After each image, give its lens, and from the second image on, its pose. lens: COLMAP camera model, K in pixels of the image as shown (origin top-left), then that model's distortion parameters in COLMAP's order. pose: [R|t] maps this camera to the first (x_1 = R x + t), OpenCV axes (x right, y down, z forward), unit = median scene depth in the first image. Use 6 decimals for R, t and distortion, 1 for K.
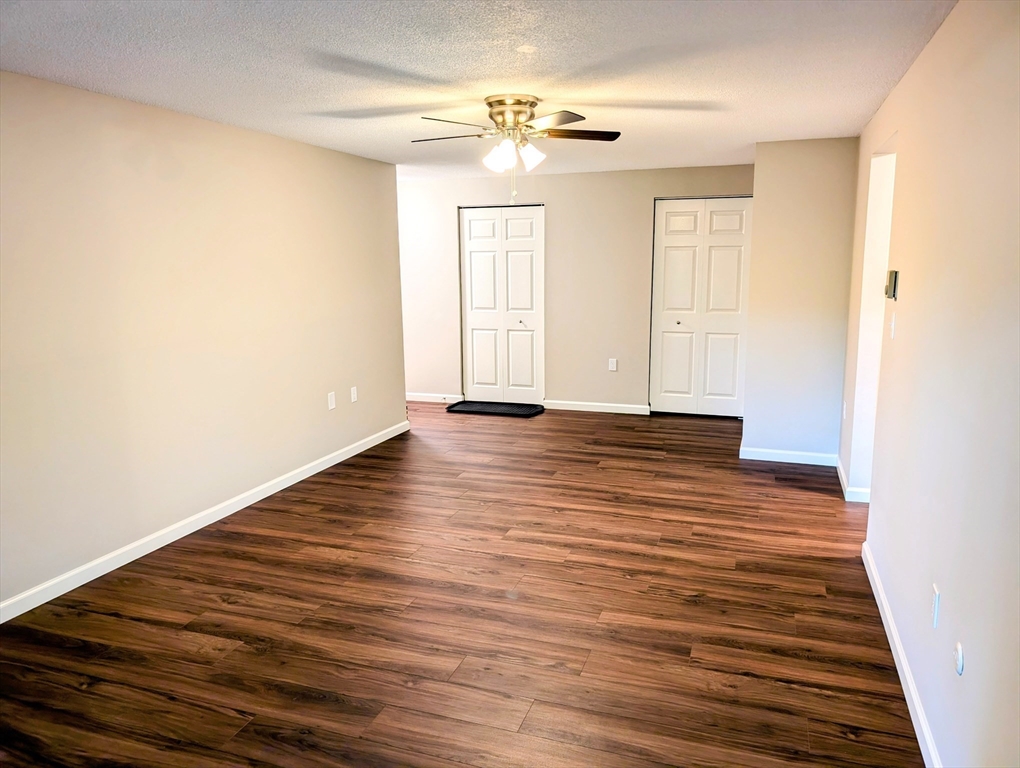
lens RADIAL K [[726.9, 0, 511.0], [0, 726.9, 387.9], [0, 0, 1]] dist [0.003704, -0.010963]
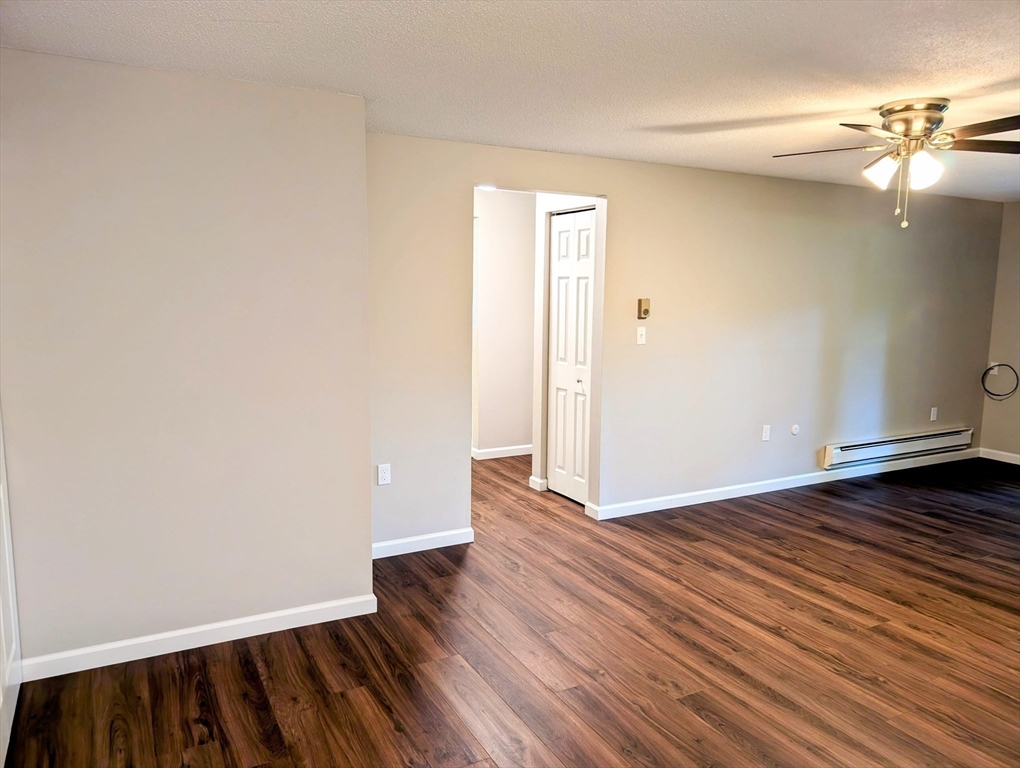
lens RADIAL K [[726.9, 0, 511.0], [0, 726.9, 387.9], [0, 0, 1]] dist [0.003704, -0.010963]
pose [[-0.735061, -0.088429, 0.672209, -0.238568], [0.116387, 0.960283, 0.253594, -0.325054], [-0.667936, 0.264643, -0.695575, 1.856166]]
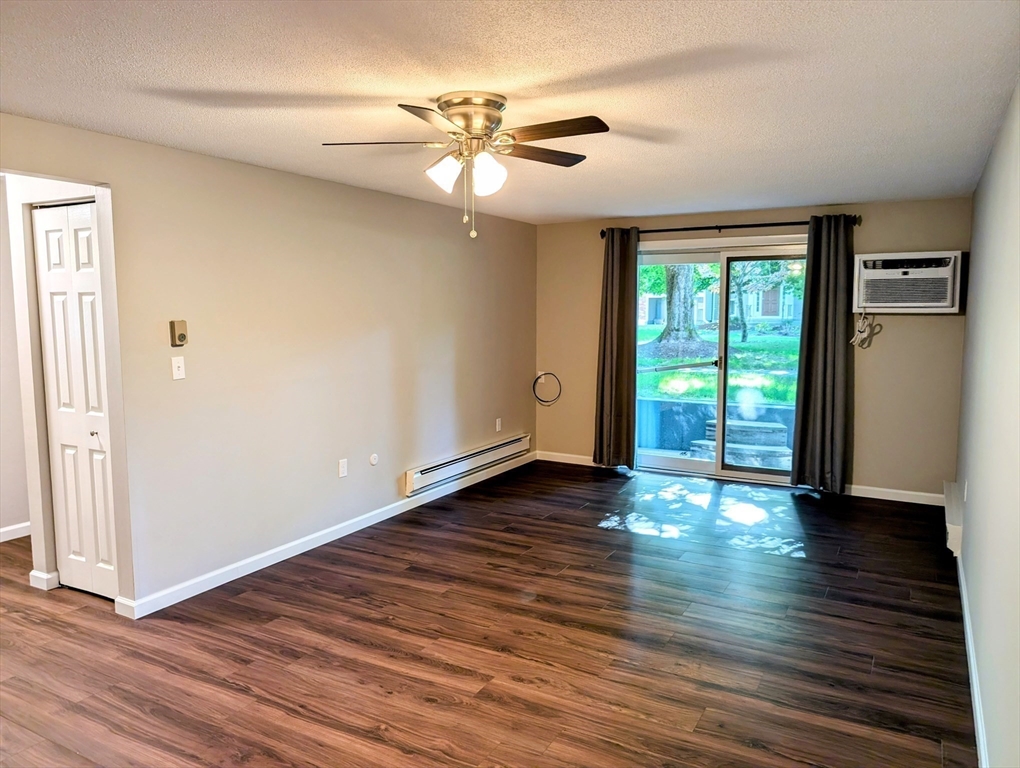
lens RADIAL K [[726.9, 0, 511.0], [0, 726.9, 387.9], [0, 0, 1]] dist [0.003704, -0.010963]
pose [[-0.985107, -0.007856, 0.171763, -0.160847], [0.040856, 0.959650, 0.278213, -0.295163], [-0.167018, 0.281088, -0.945037, 1.665018]]
